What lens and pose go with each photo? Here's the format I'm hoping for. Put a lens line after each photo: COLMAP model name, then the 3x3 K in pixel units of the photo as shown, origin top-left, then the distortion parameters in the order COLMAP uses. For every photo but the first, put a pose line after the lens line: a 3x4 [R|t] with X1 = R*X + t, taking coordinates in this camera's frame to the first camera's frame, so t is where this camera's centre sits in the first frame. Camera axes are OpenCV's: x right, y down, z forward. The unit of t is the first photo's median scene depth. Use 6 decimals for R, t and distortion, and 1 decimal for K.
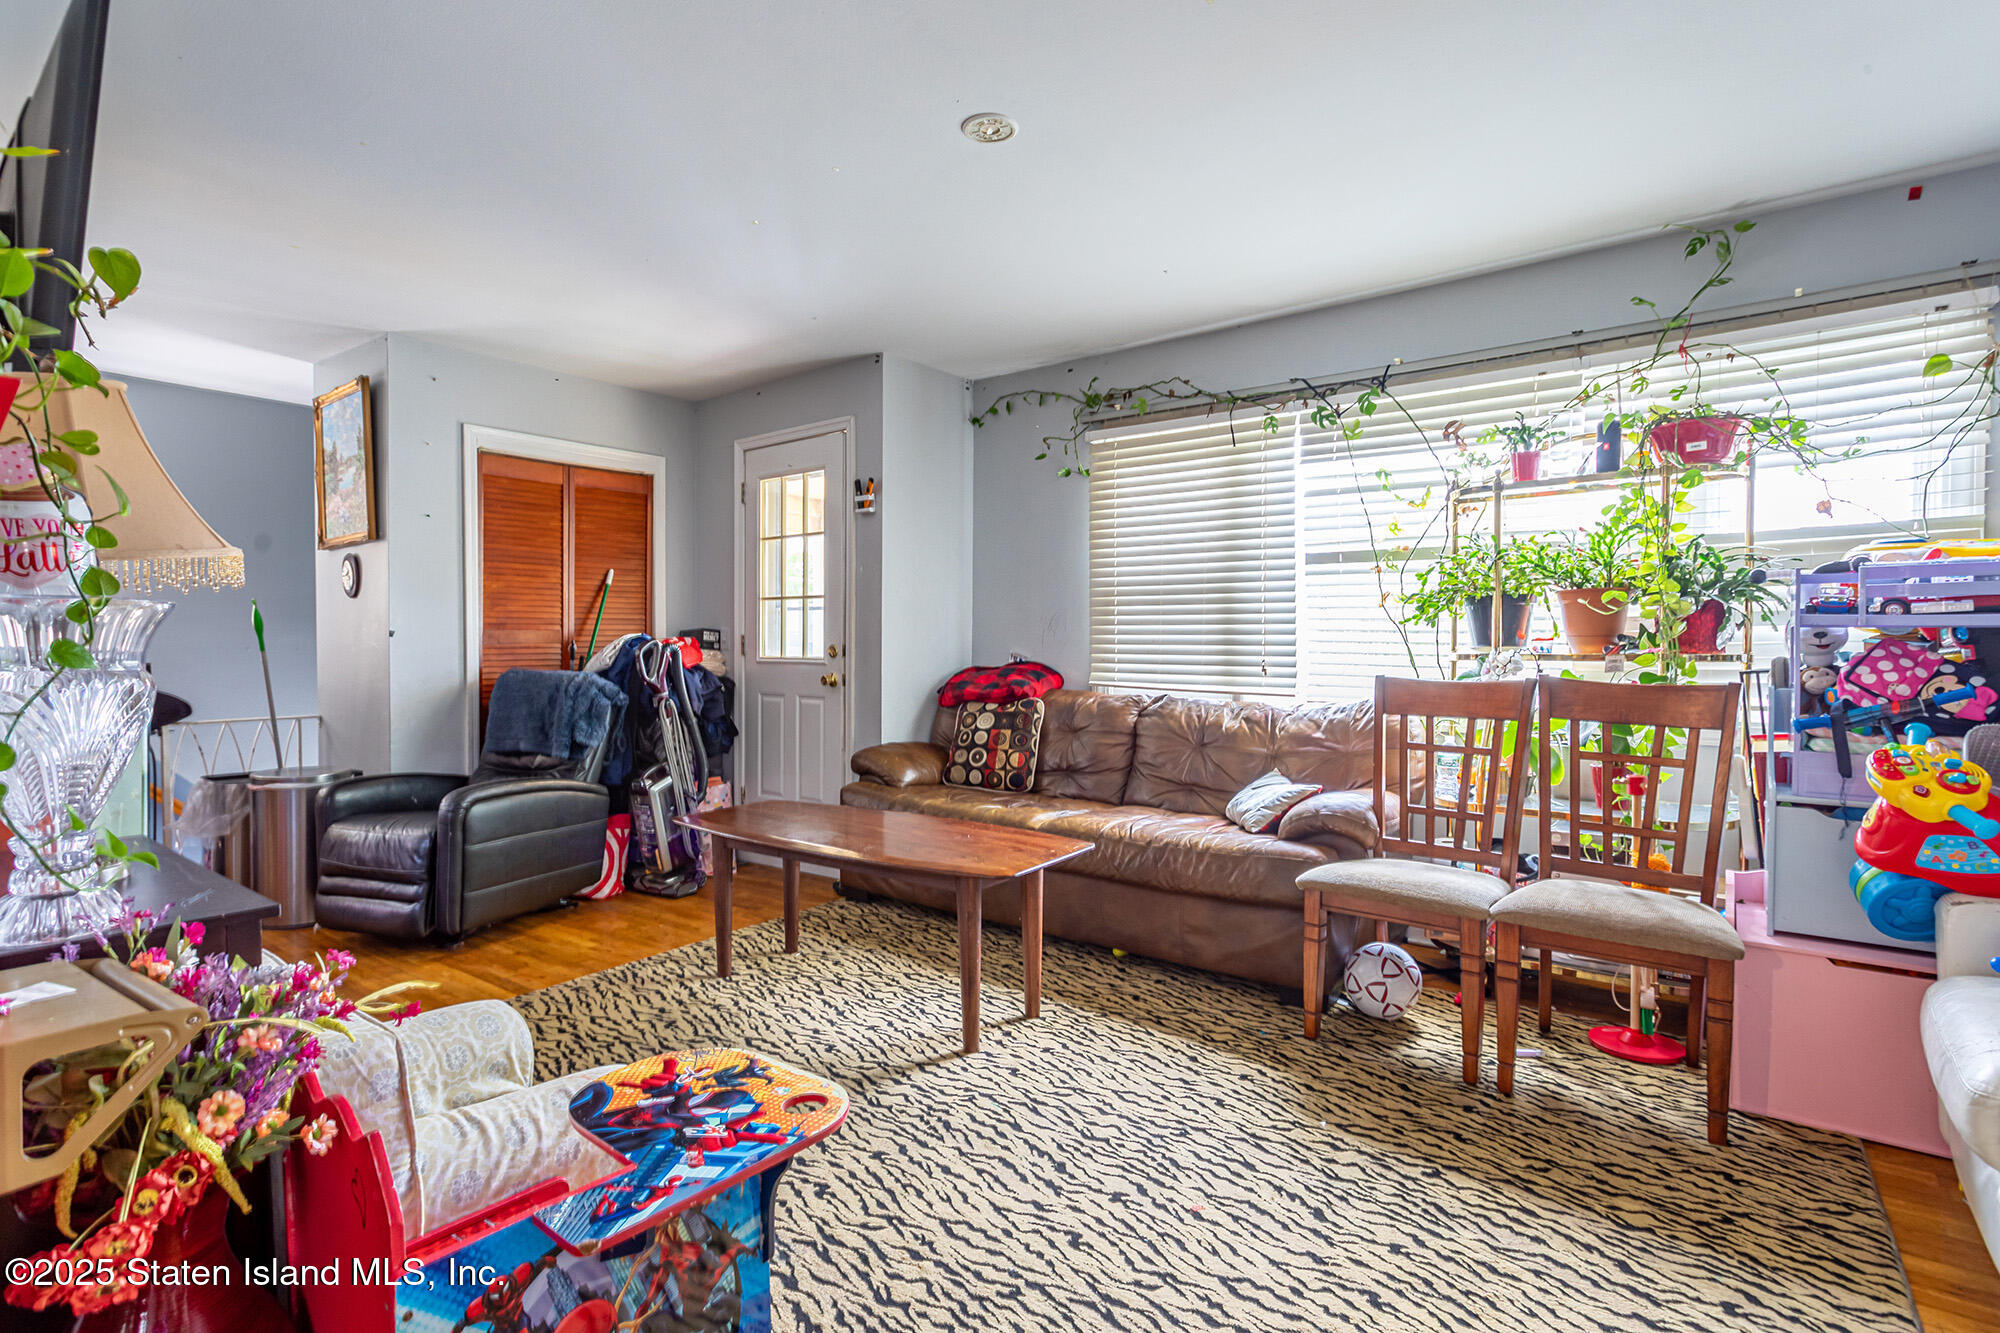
lens RADIAL K [[993.2, 0, 1000.0], [0, 993.2, 666.5], [0, 0, 1]] dist [0.001504, 0.000246]
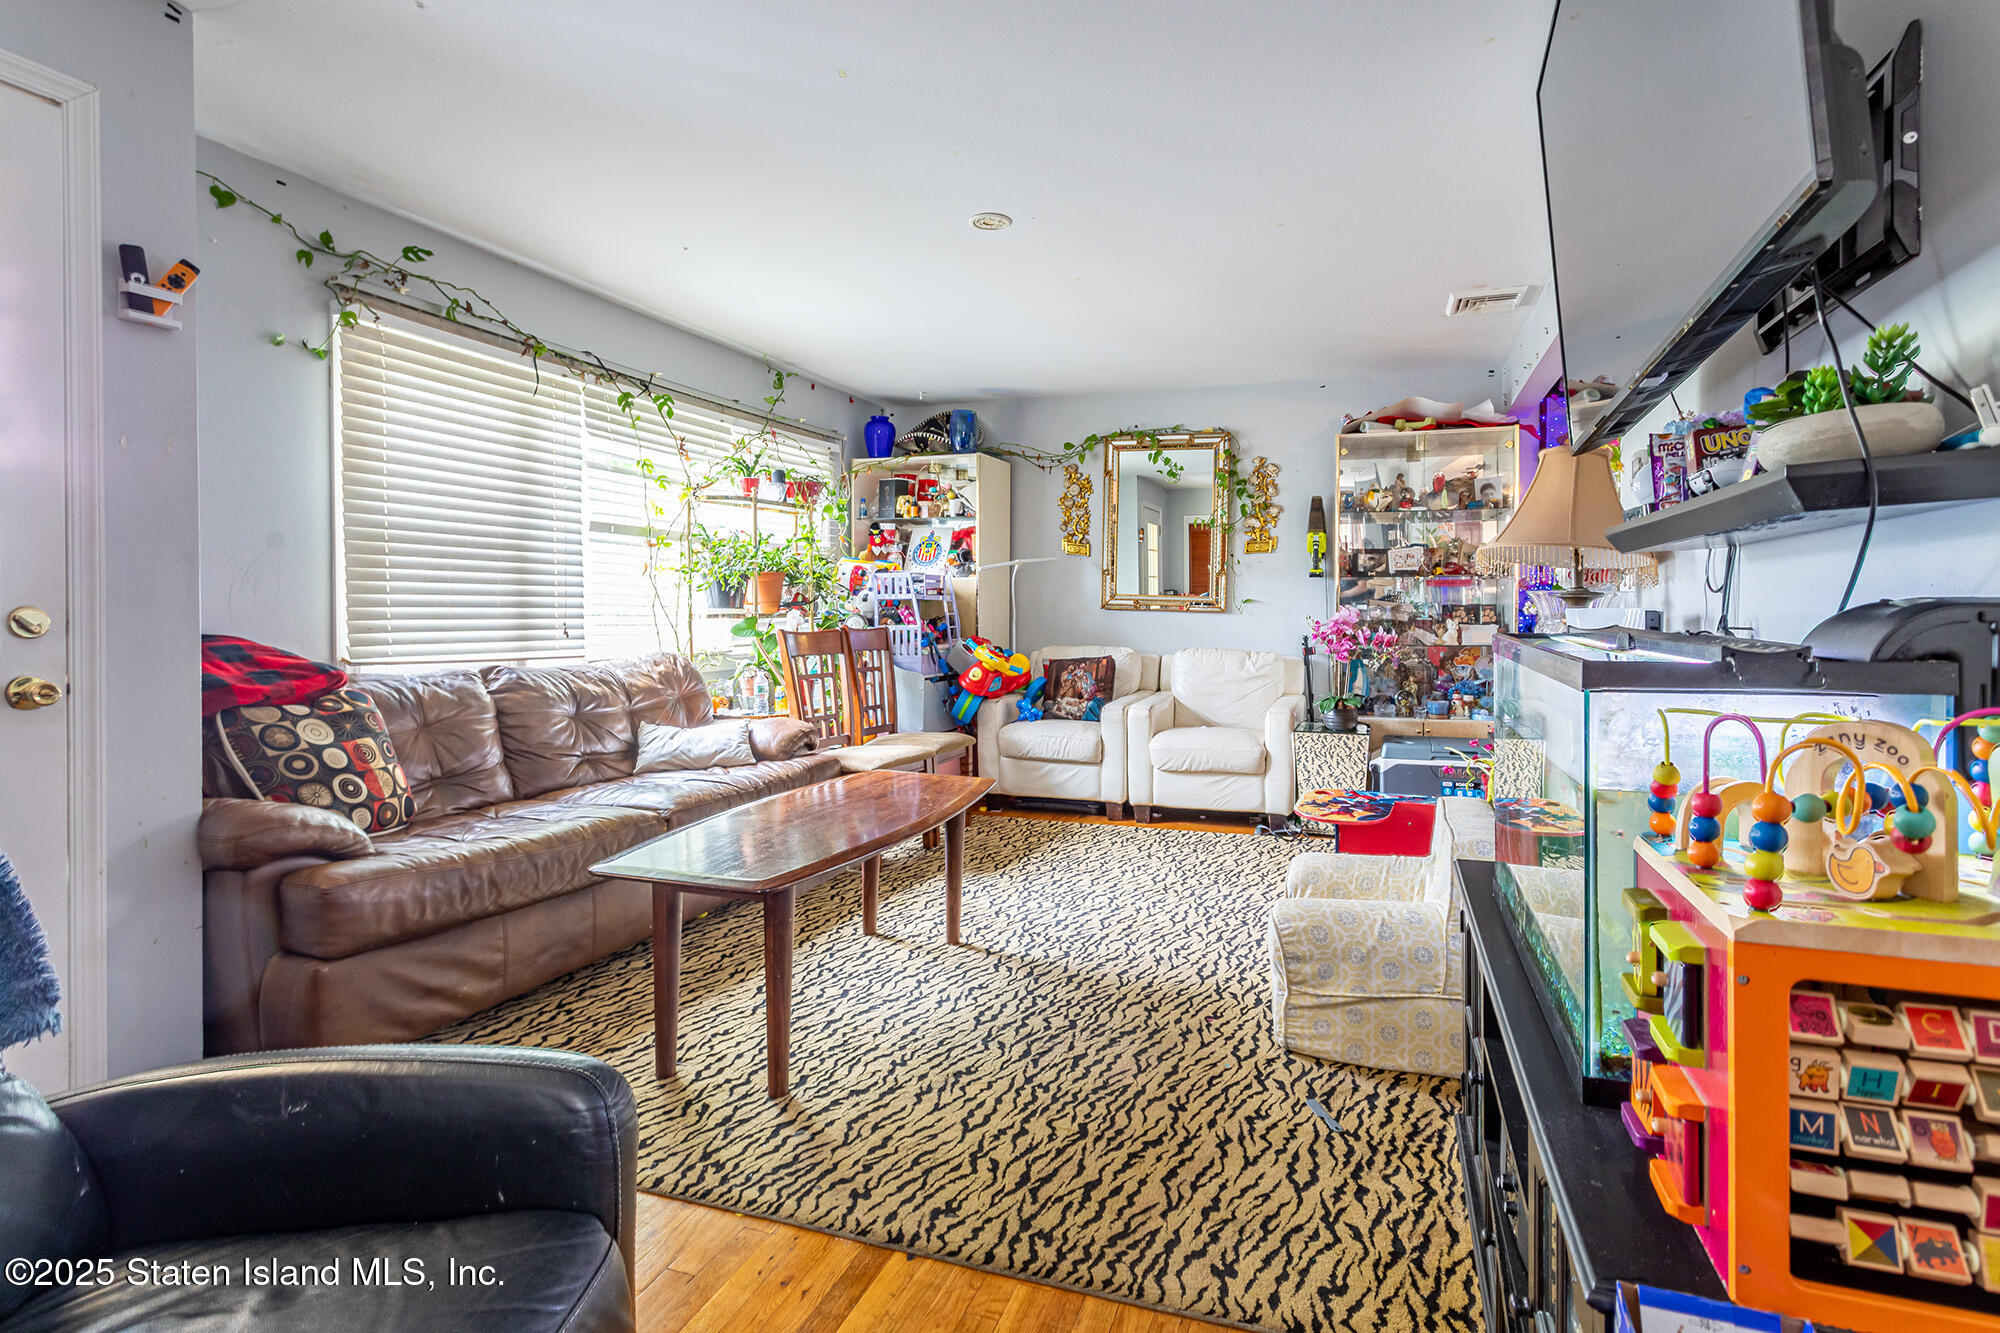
lens RADIAL K [[1024.3, 0, 1001.5], [0, 1024.3, 614.9], [0, 0, 1]] dist [-0.000012, 0.000038]
pose [[-0.310976, -0.005571, 0.950402, -0.862485], [0.022308, 0.999665, 0.013159, -0.018543], [-0.950156, 0.025293, -0.310747, 0.928780]]
